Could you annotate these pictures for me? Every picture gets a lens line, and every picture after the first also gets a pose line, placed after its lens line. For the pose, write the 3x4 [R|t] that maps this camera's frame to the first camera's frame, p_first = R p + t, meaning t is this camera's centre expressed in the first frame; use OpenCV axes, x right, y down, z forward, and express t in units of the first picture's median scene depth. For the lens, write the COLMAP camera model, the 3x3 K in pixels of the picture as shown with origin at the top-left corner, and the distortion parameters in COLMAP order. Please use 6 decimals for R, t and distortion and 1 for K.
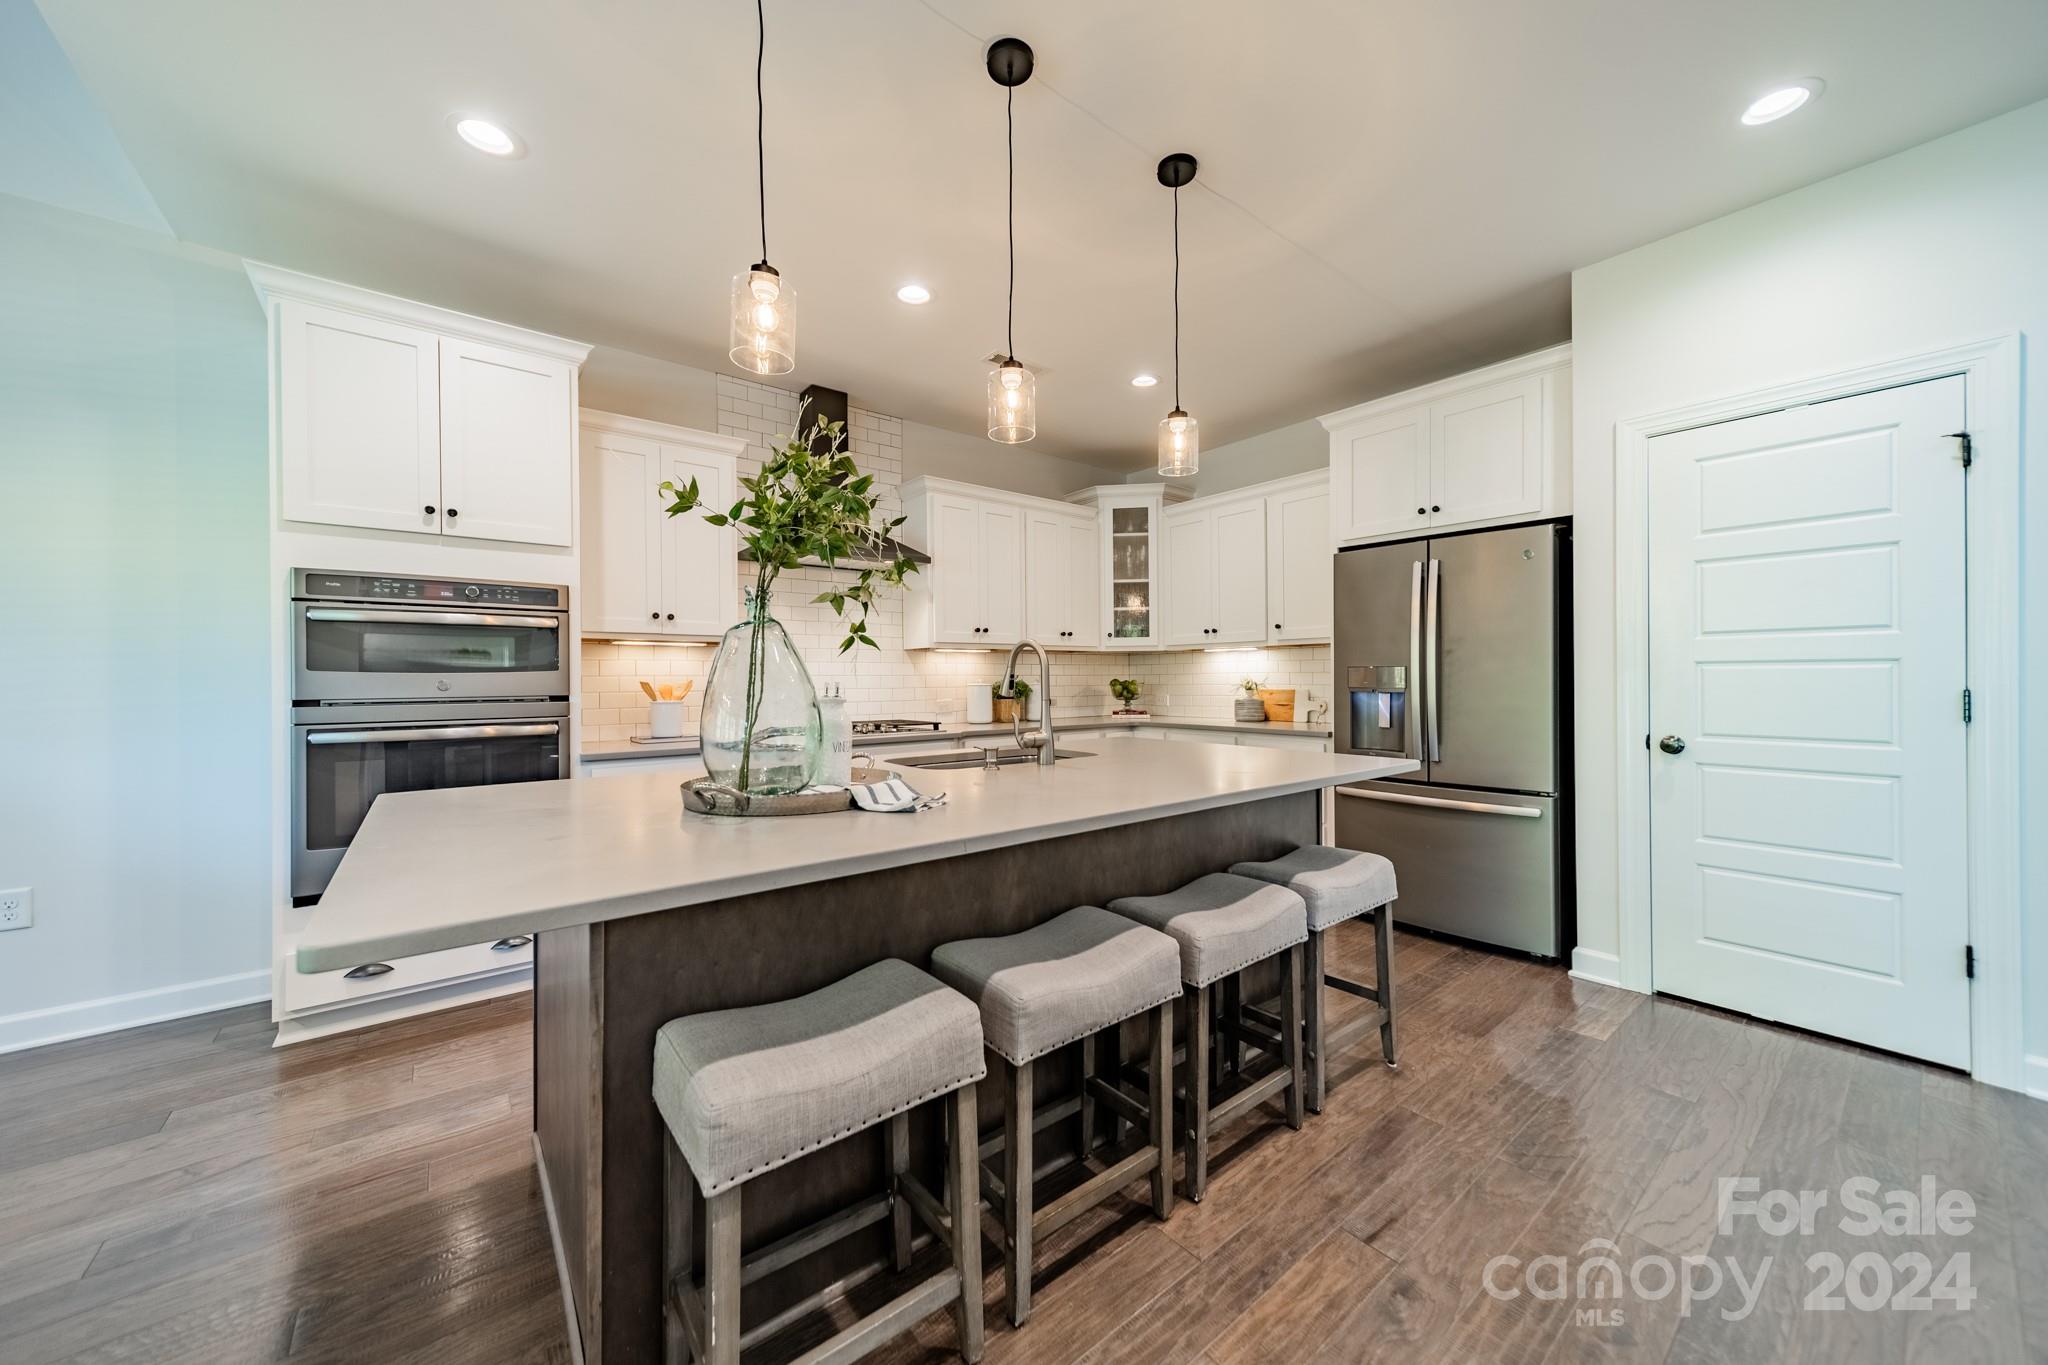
lens RADIAL K [[730.7, 0, 1025.7], [0, 730.7, 676.9], [0, 0, 1]] dist [0.006321, 0.000506]
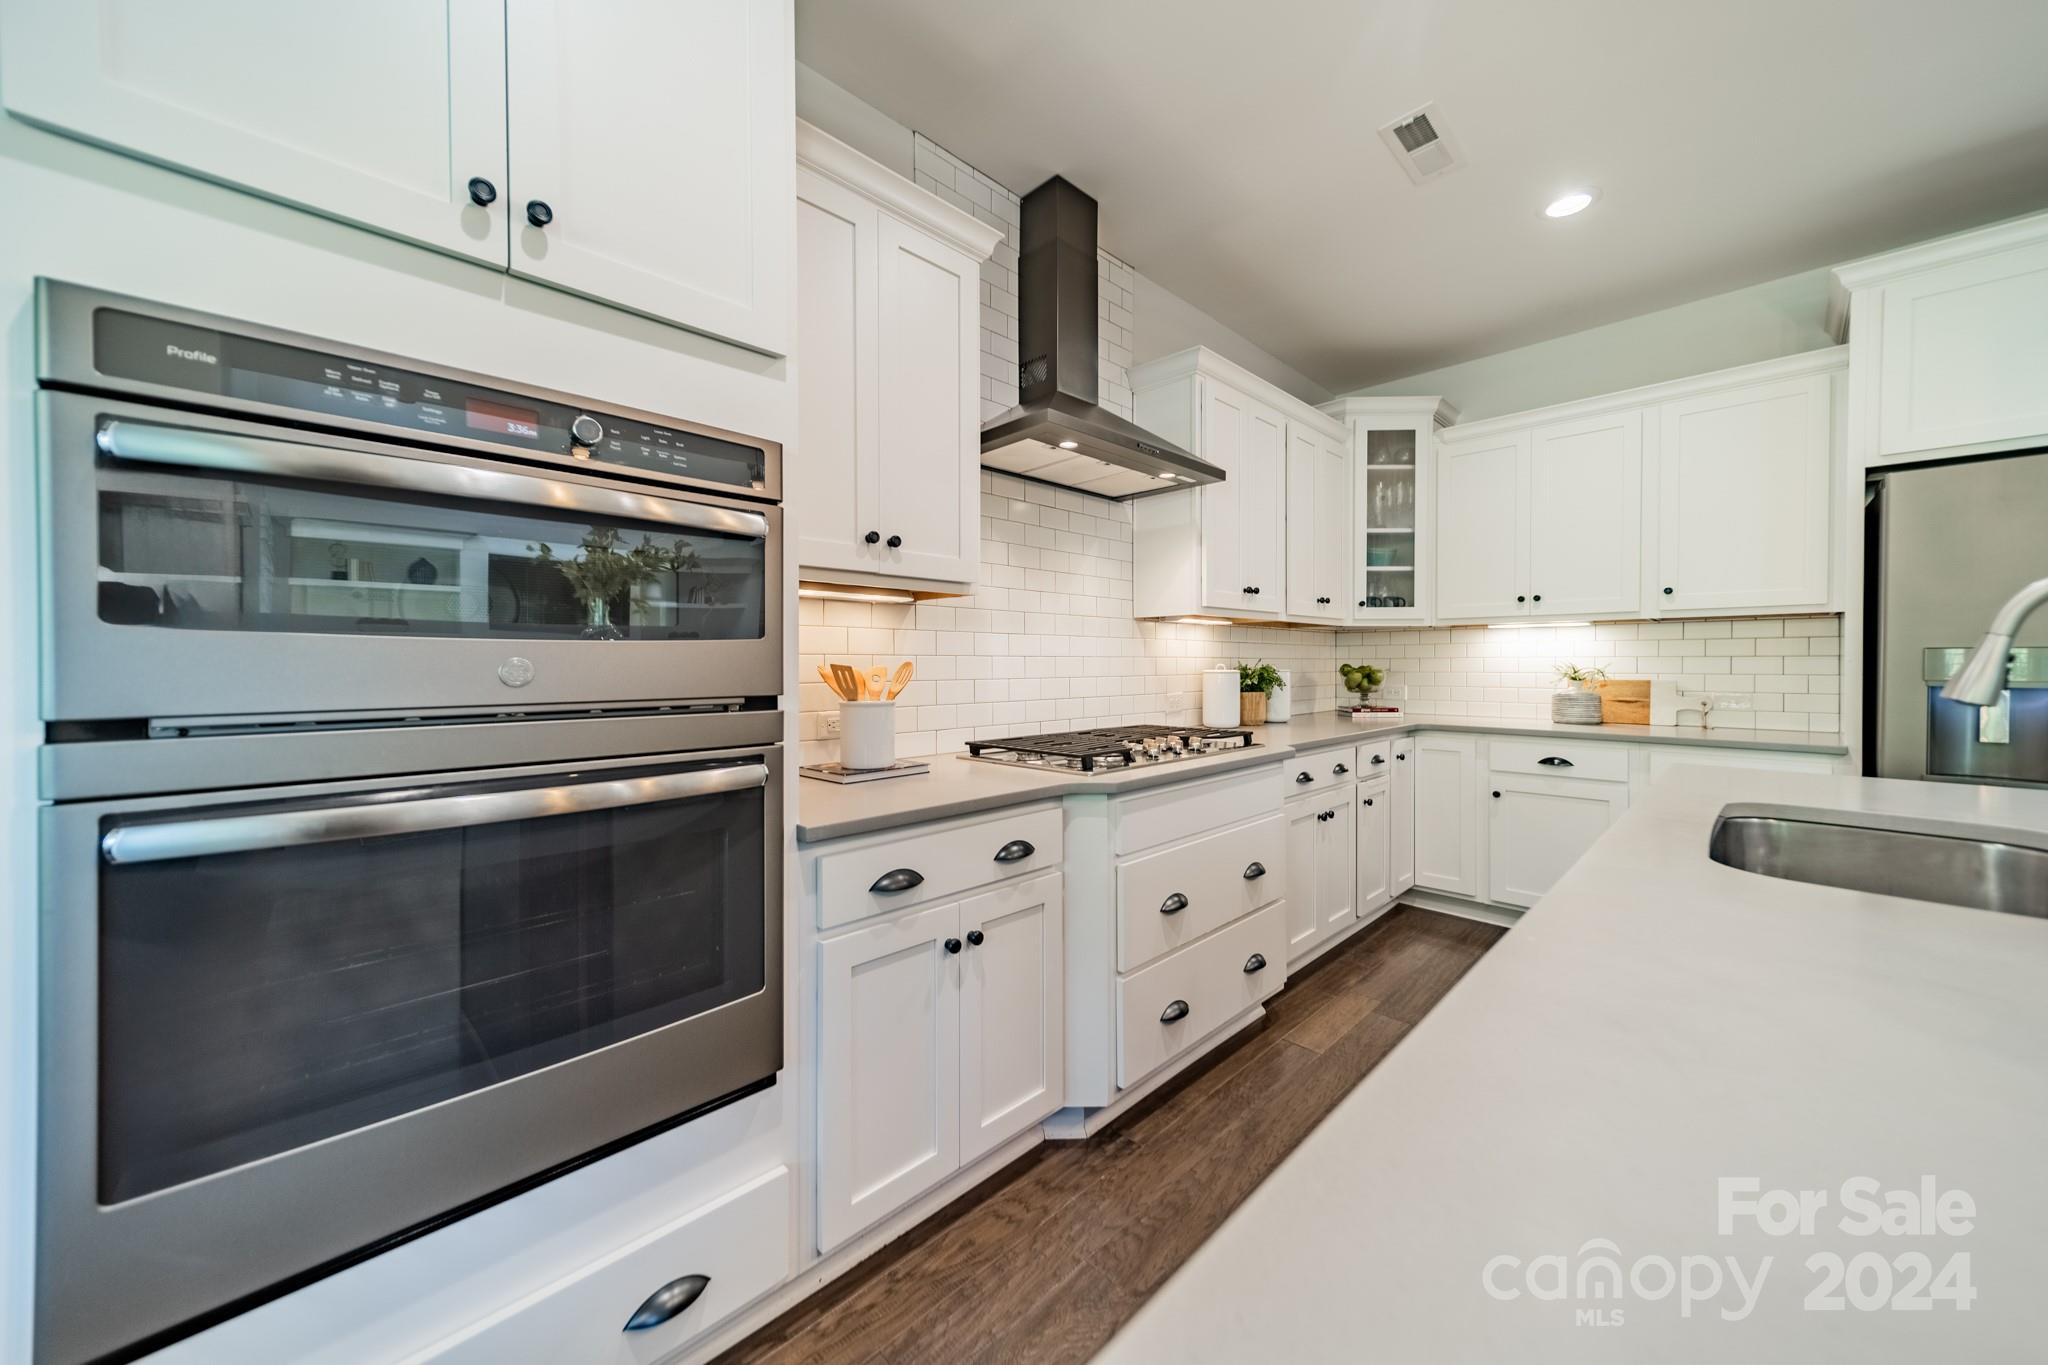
lens RADIAL K [[730.7, 0, 1024.4], [0, 730.7, 668.1], [0, 0, 1]] dist [0.006321, 0.000506]
pose [[0.995620, 0.006347, 0.093282, -0.328713], [-0.007316, 0.999923, 0.010054, 0.002197], [-0.093211, -0.010692, 0.995589, 0.347364]]
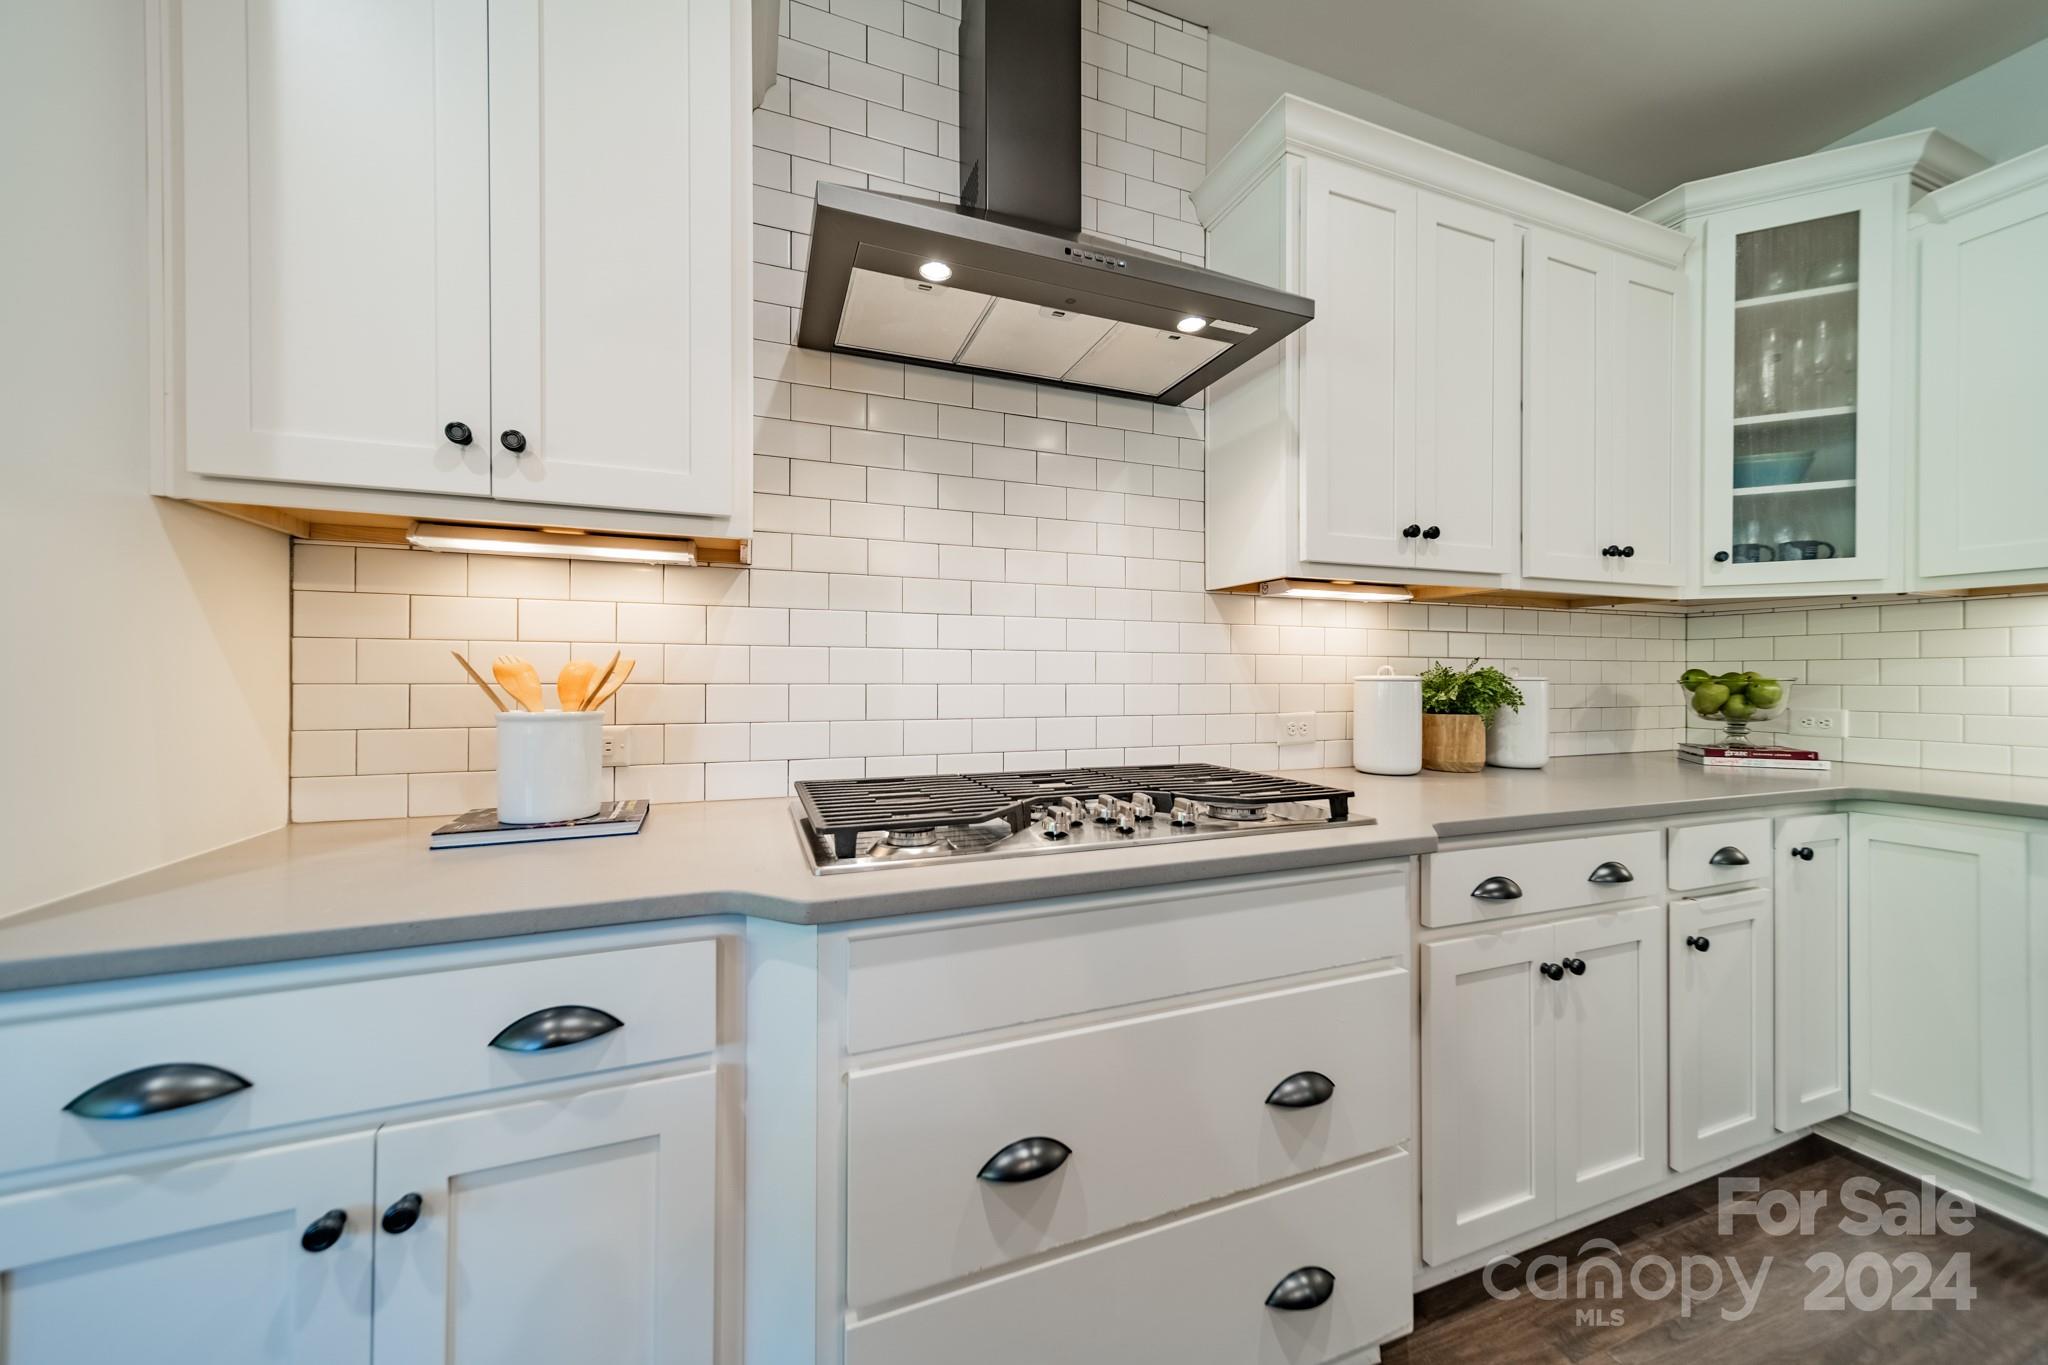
lens RADIAL K [[730.7, 0, 1013.9], [0, 730.7, 673.9], [0, 0, 1]] dist [0.006321, 0.000506]
pose [[0.949535, 0.011502, -0.313451, -0.140042], [-0.010719, 0.999934, 0.004219, 0.009277], [0.313479, -0.000646, 0.949595, 0.573926]]
